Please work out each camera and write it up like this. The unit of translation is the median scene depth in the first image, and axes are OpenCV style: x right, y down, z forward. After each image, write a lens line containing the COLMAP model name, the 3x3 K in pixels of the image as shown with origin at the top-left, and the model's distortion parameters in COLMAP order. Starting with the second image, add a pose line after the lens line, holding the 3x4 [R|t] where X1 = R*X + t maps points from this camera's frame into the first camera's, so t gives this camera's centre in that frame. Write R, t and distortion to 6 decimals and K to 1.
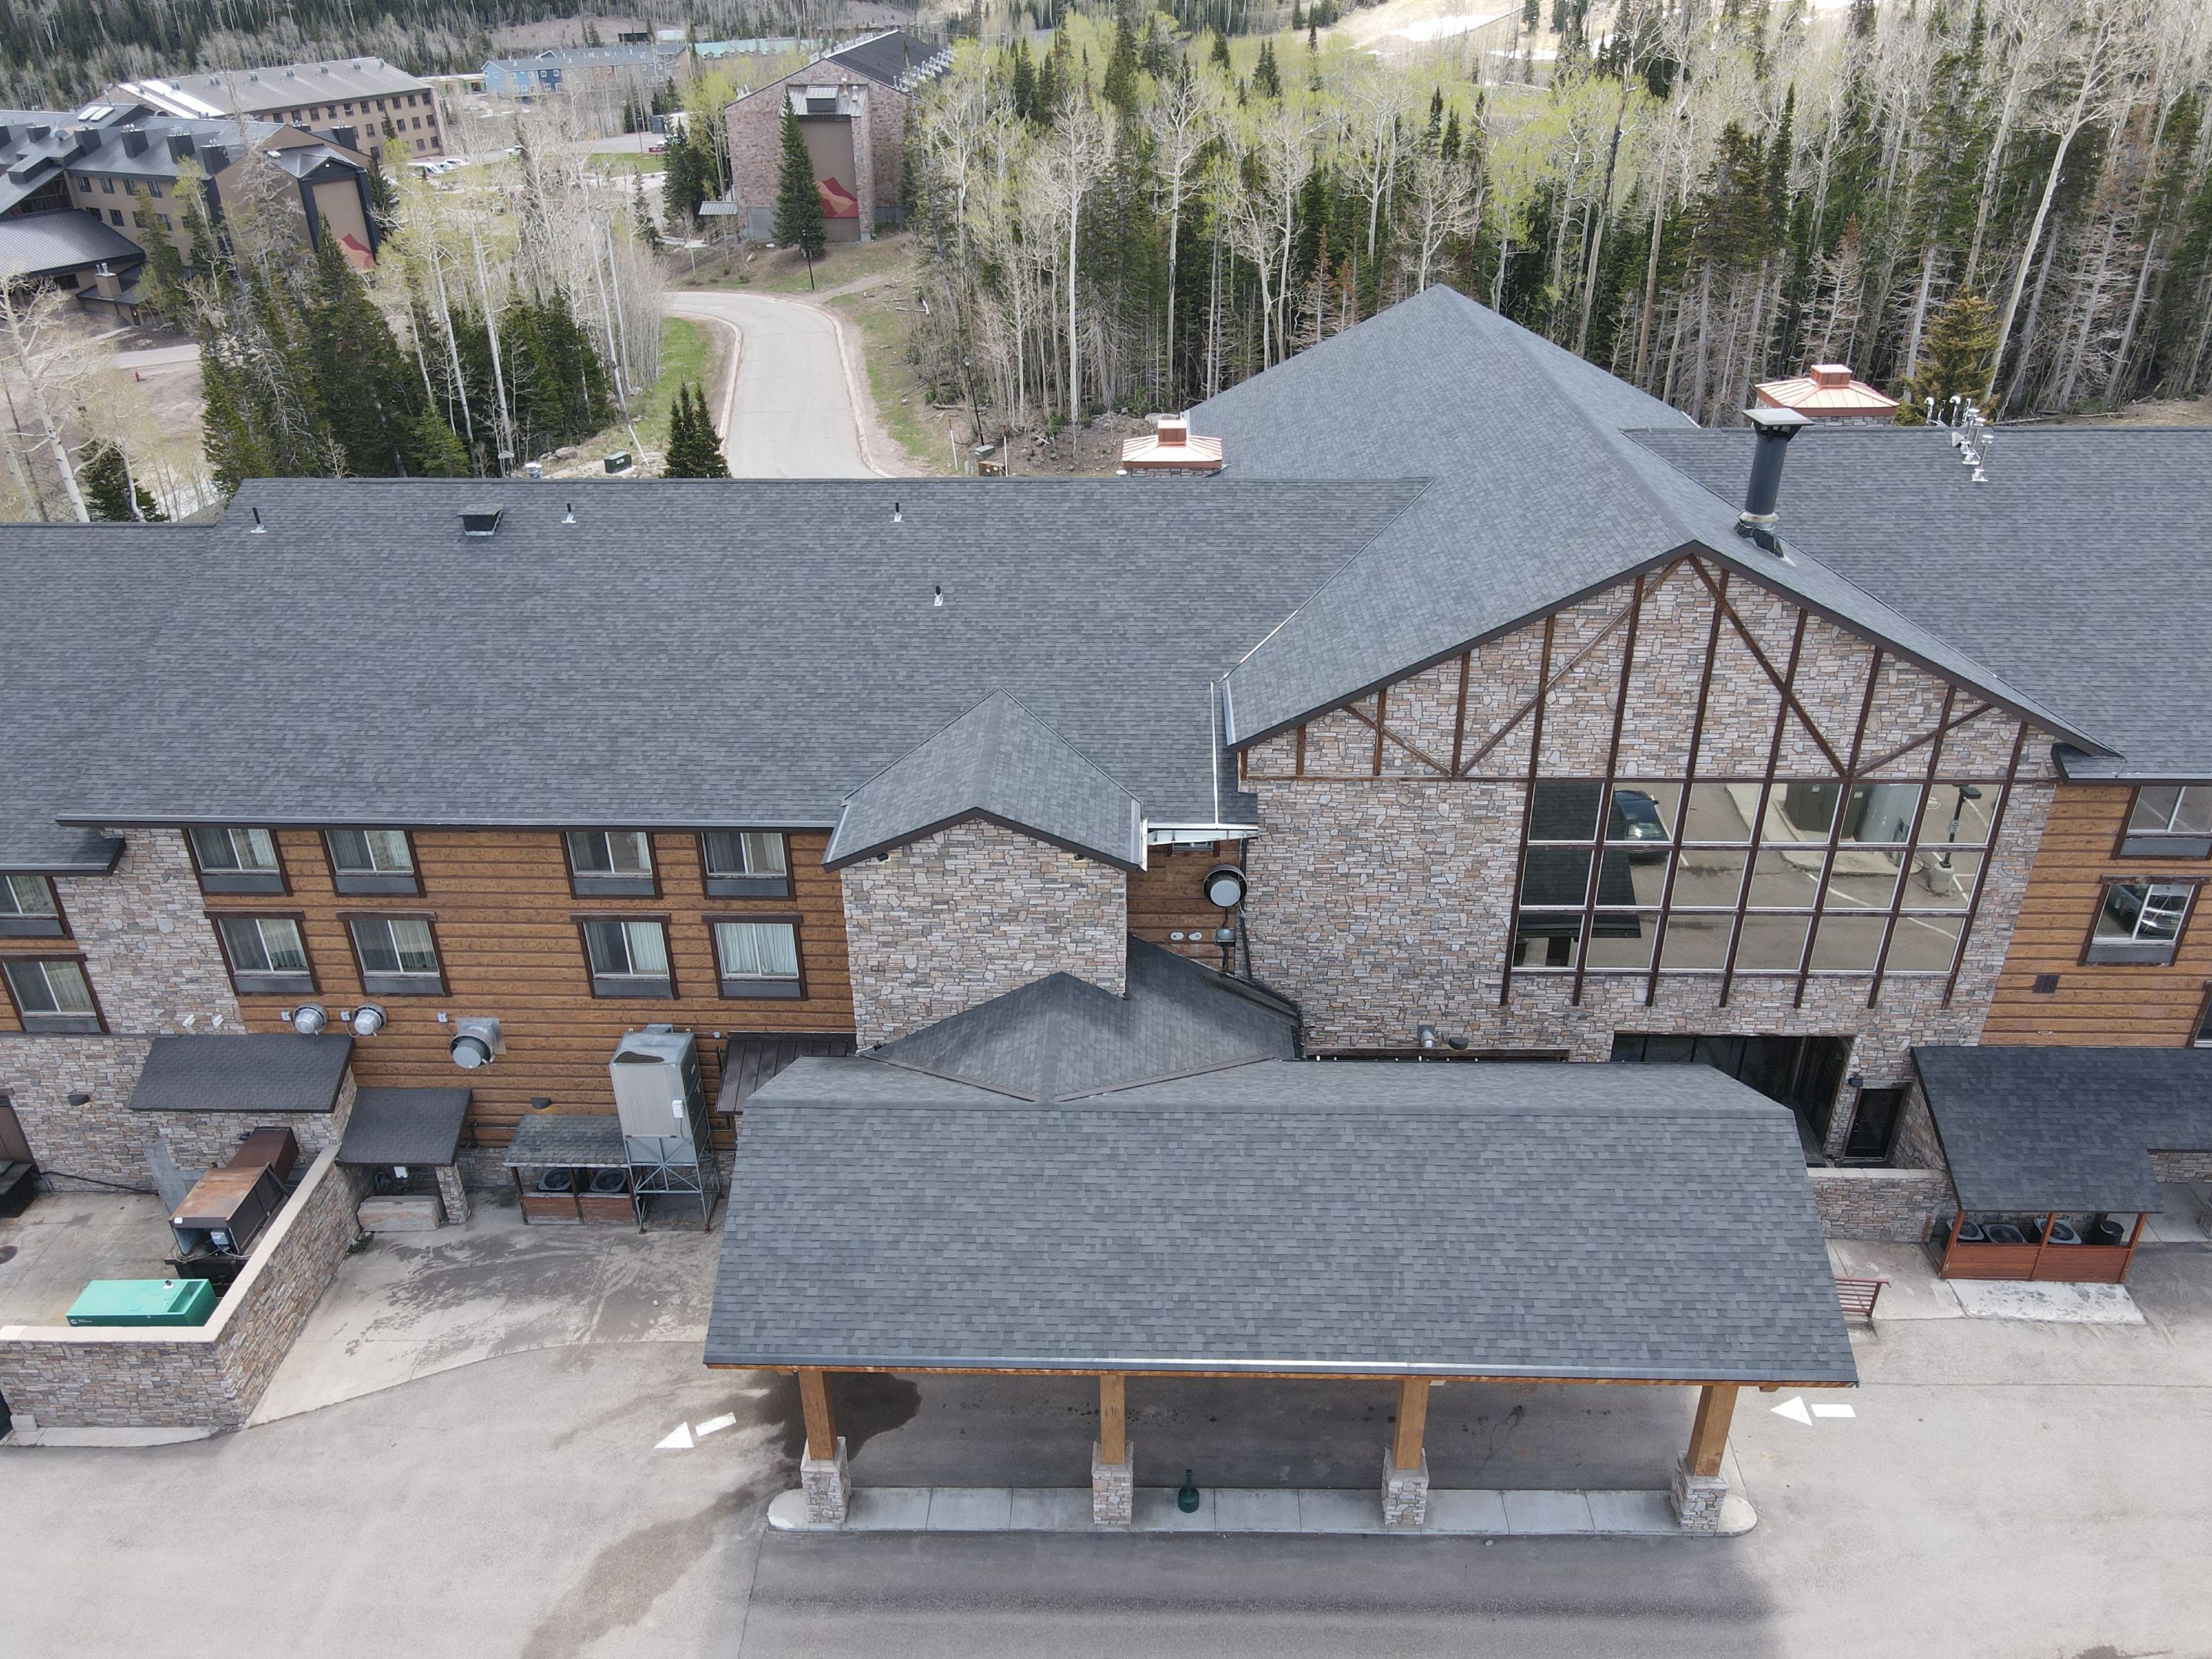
lens RADIAL K [[1622.8, 0, 1117.5], [0, 1622.8, 839.4], [0, 0, 1]] dist [0.004893, 0.005897]
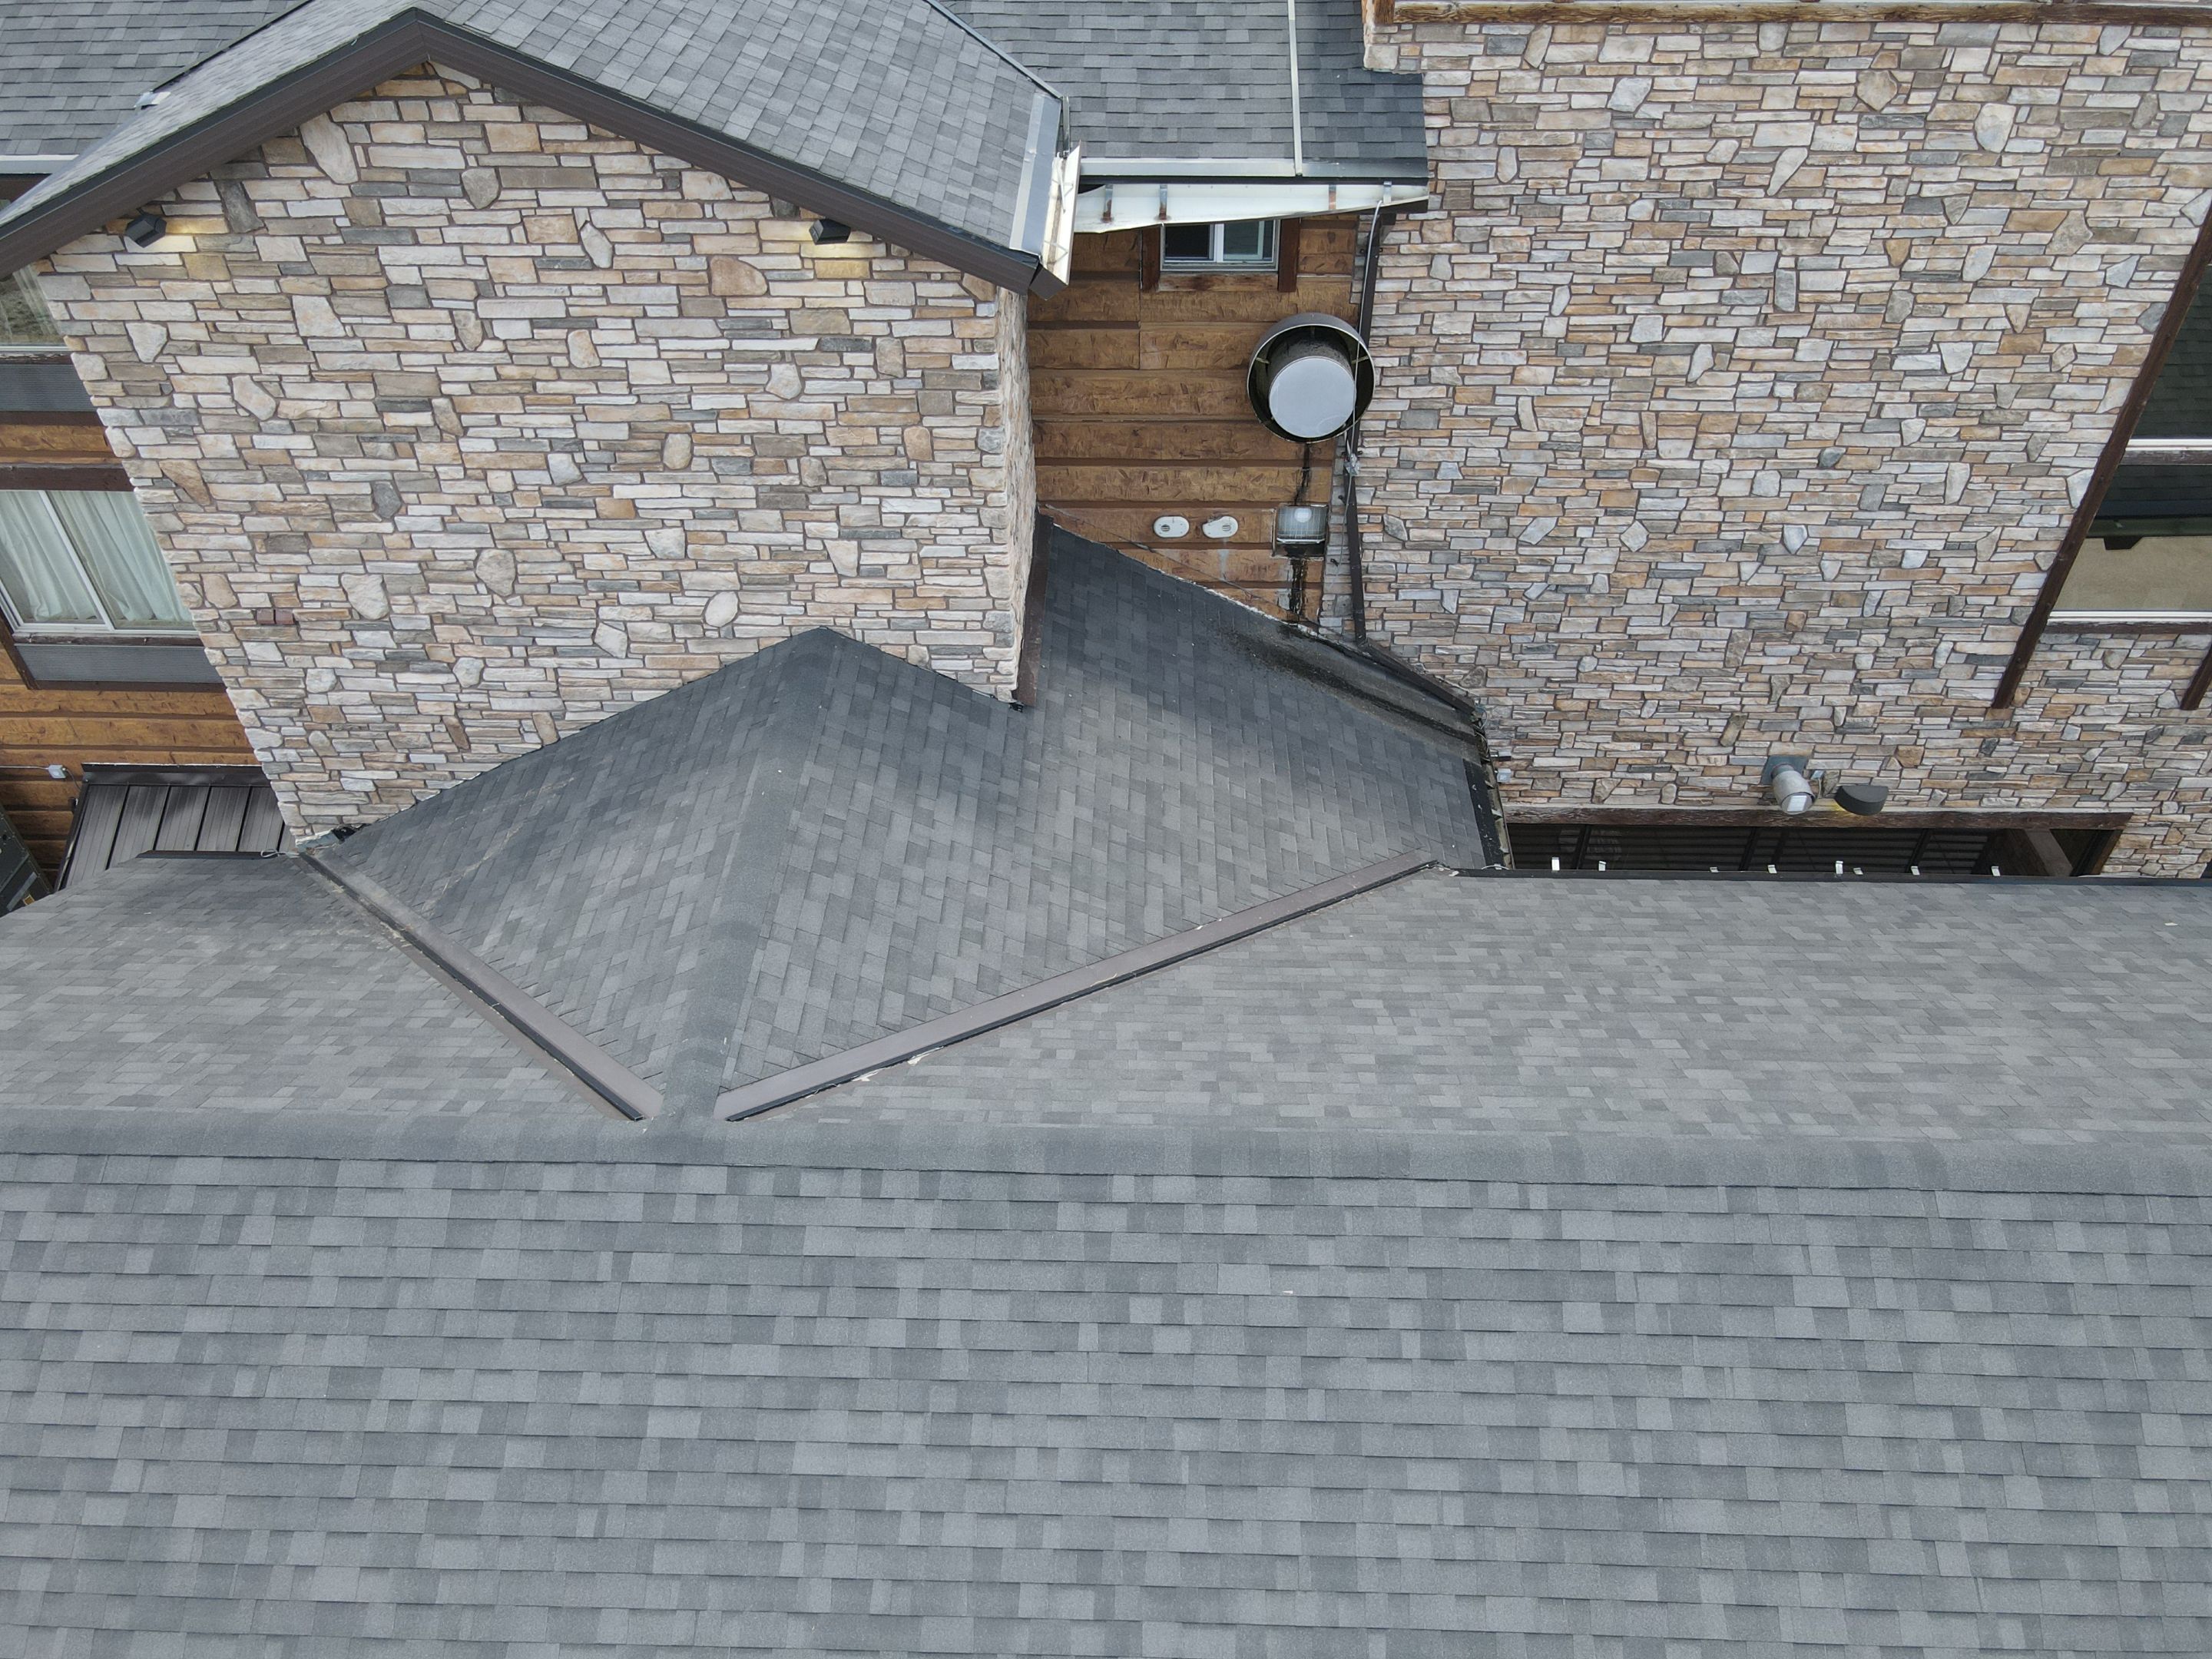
lens RADIAL K [[1622.8, 0, 1123.6], [0, 1622.8, 833.5], [0, 0, 1]] dist [0.004893, 0.005897]
pose [[0.999984, 0.000591, 0.005677, 0.024853], [-0.001845, 0.974690, 0.223554, 0.047289], [-0.005401, -0.223561, 0.974675, 0.653928]]
